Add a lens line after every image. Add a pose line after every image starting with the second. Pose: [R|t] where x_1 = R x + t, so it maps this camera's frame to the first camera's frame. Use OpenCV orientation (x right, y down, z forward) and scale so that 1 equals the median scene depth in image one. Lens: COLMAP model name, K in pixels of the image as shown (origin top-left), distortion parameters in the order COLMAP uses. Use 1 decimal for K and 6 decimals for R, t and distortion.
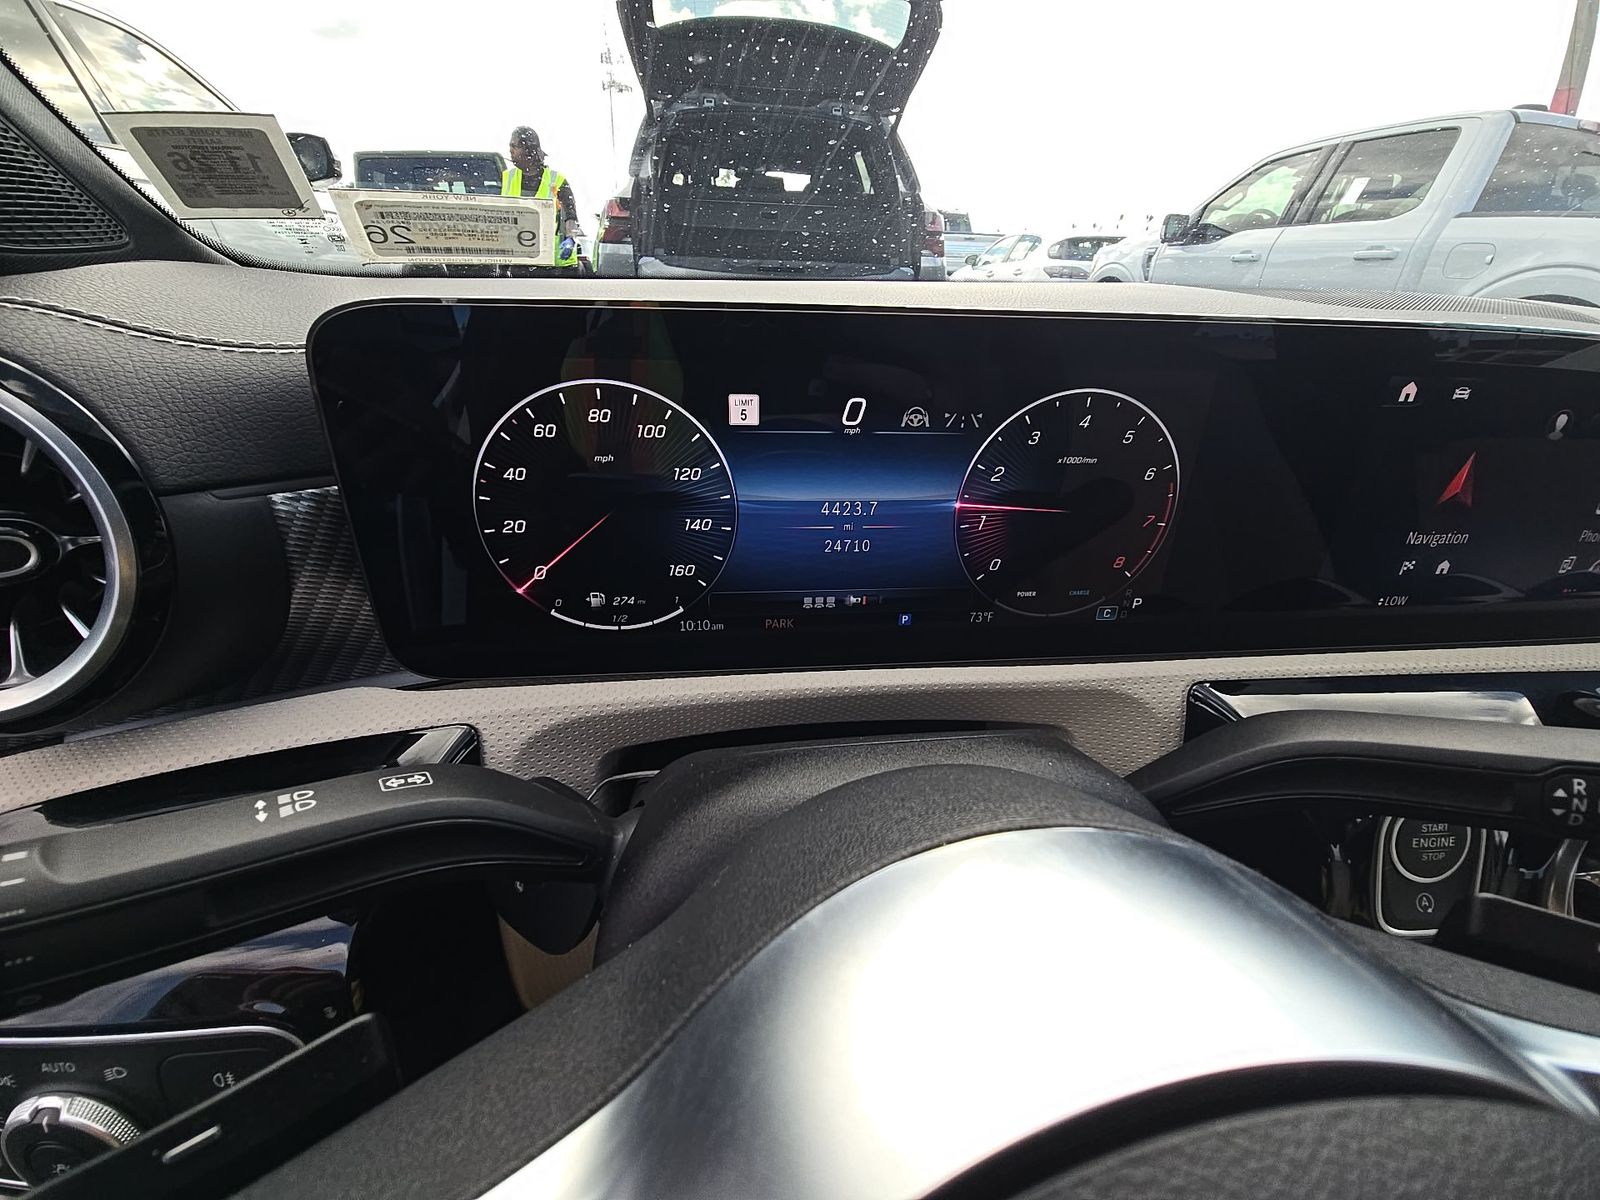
lens RADIAL K [[647.9, 0, 805.0], [0, 647.9, 588.5], [0, 0, 1]] dist [-0.000245, -0.003081]
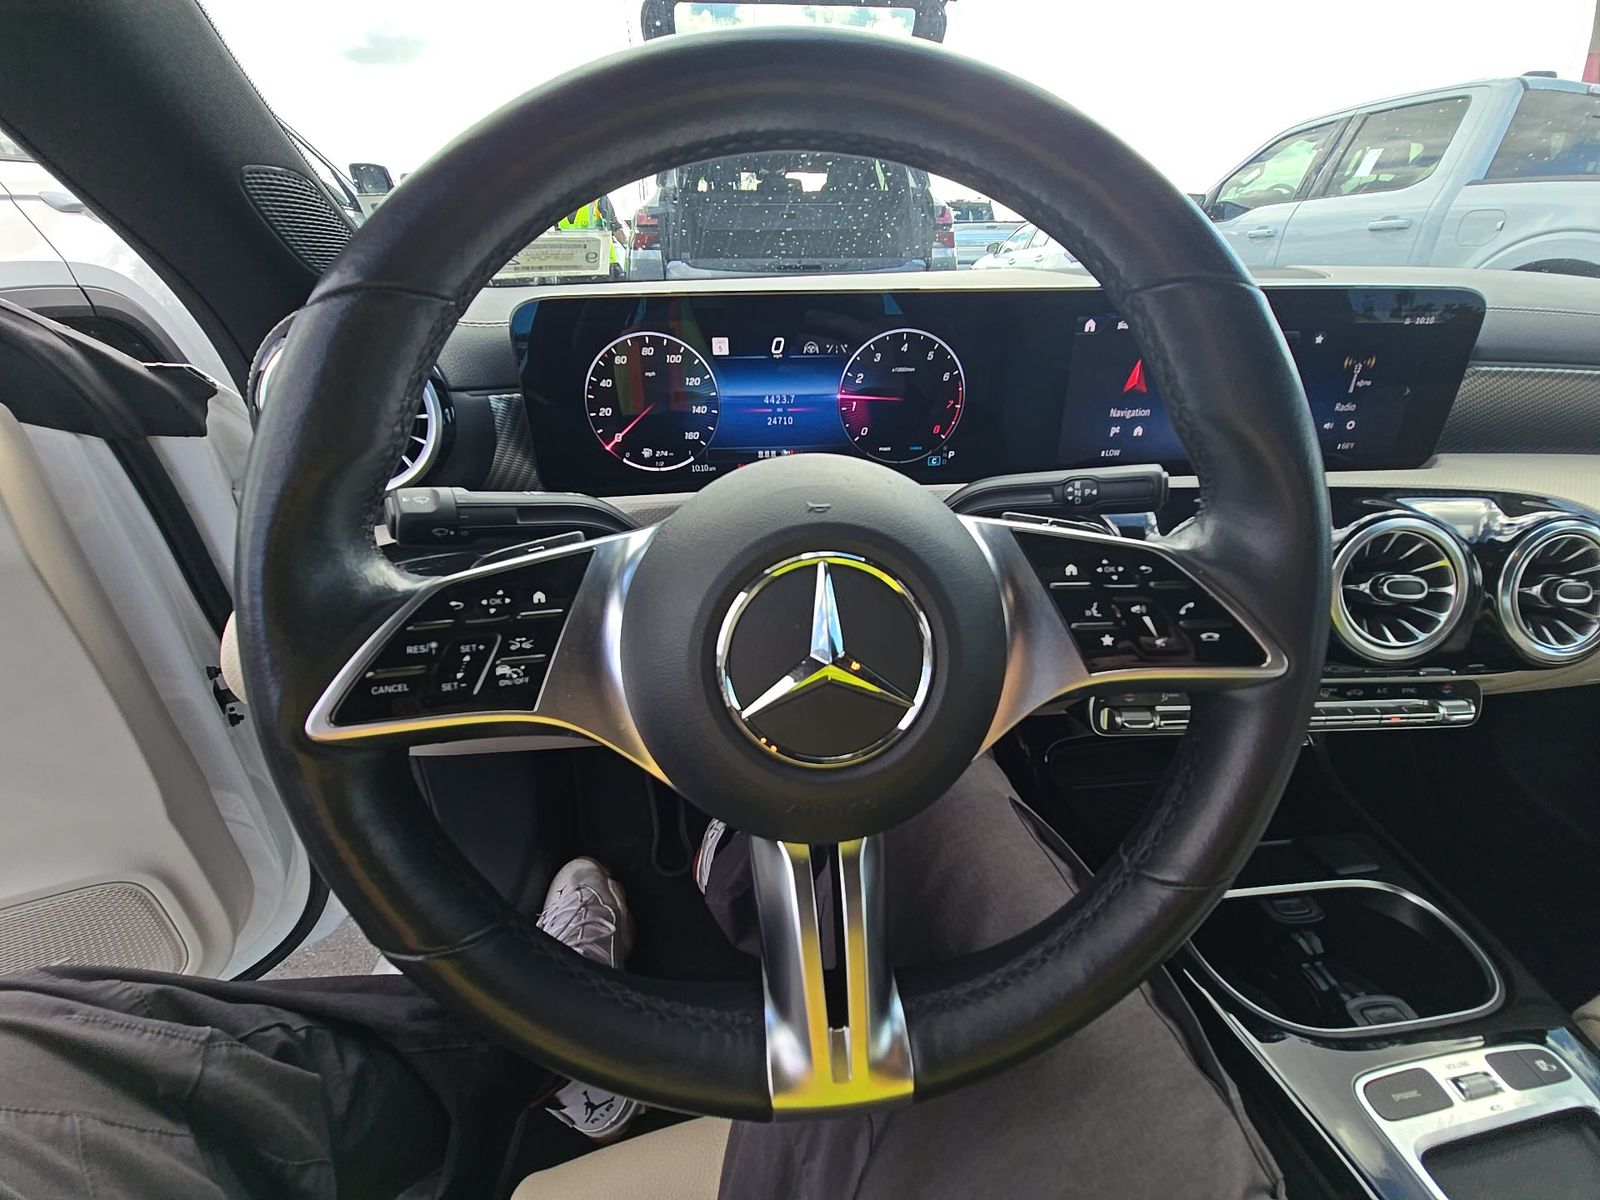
lens RADIAL K [[642.3, 0, 804.2], [0, 642.3, 586.2], [0, 0, 1]] dist [0.006430, -0.007223]
pose [[0.998444, -0.020217, -0.051971, 0.016764], [0.020467, 0.999781, 0.004291, 0.030505], [0.051873, -0.005348, 0.998639, -0.063573]]
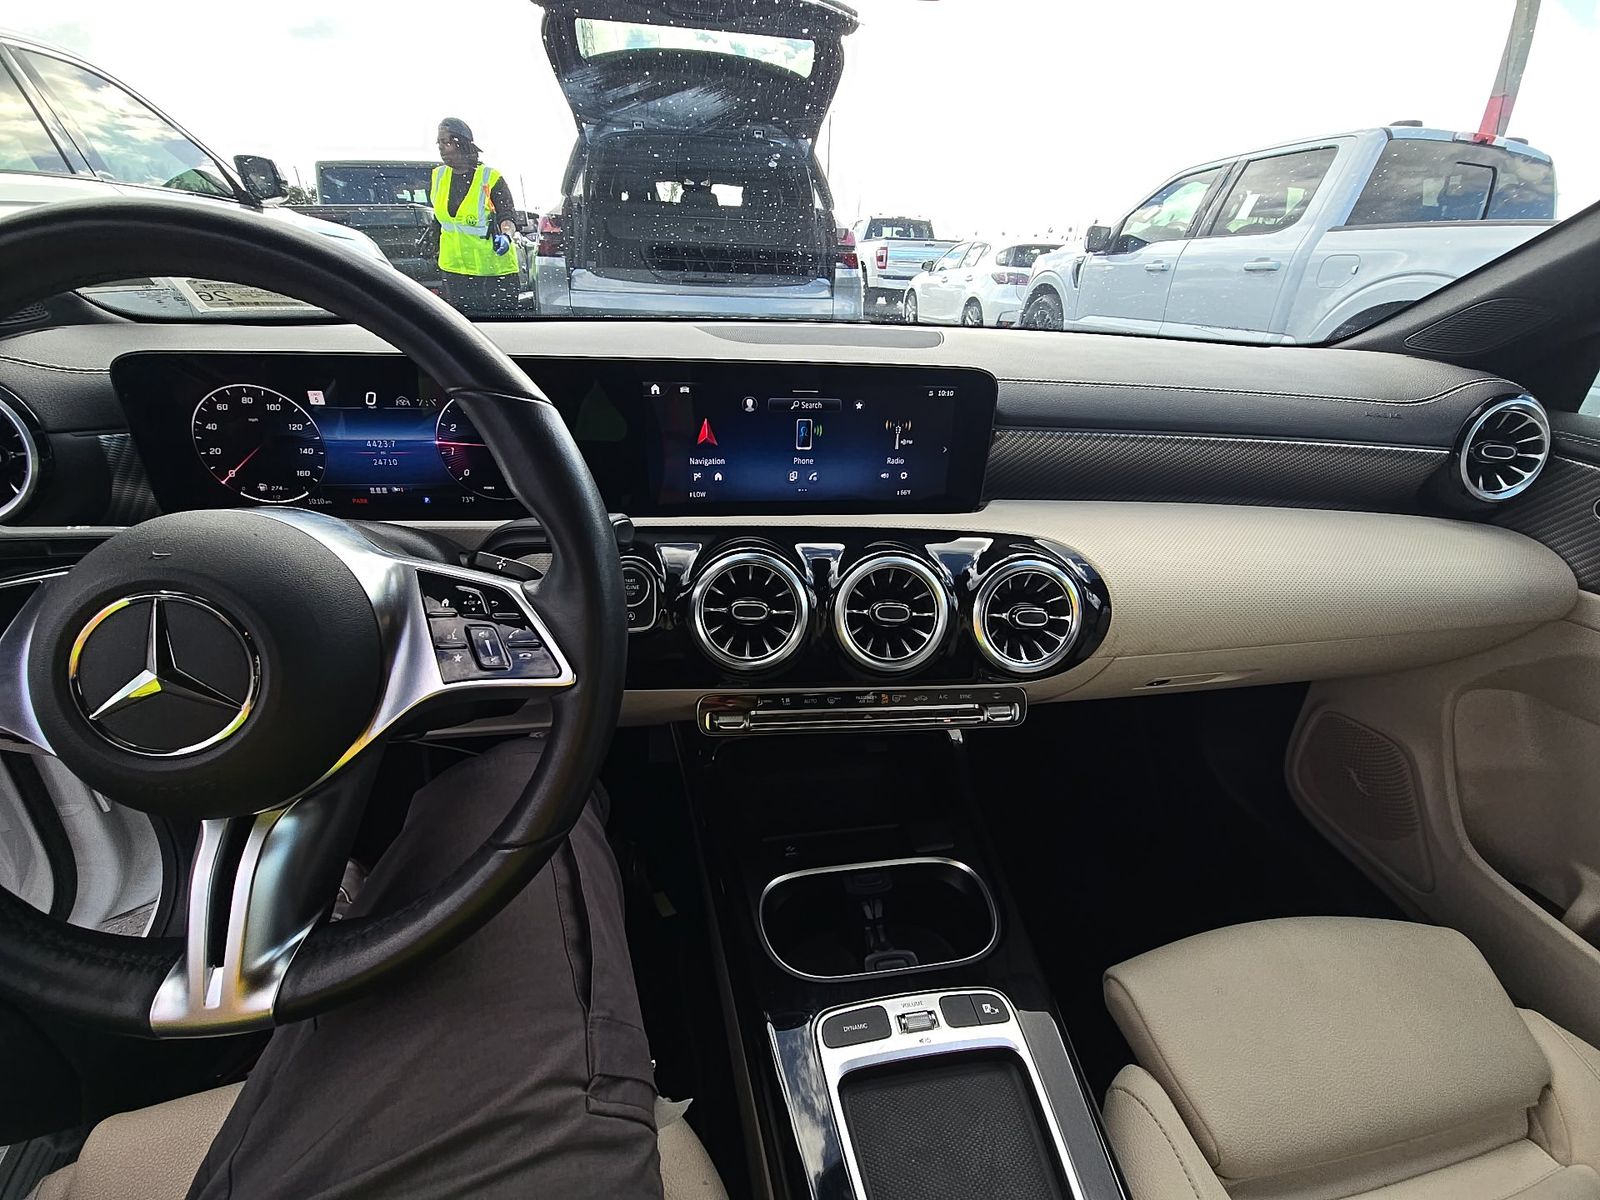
lens RADIAL K [[642.3, 0, 804.2], [0, 642.3, 586.2], [0, 0, 1]] dist [0.006430, -0.007223]
pose [[0.999659, -0.009825, 0.024207, 0.105296], [0.009919, 0.999944, -0.003767, 0.027577], [-0.024168, 0.004006, 0.999700, -0.086591]]
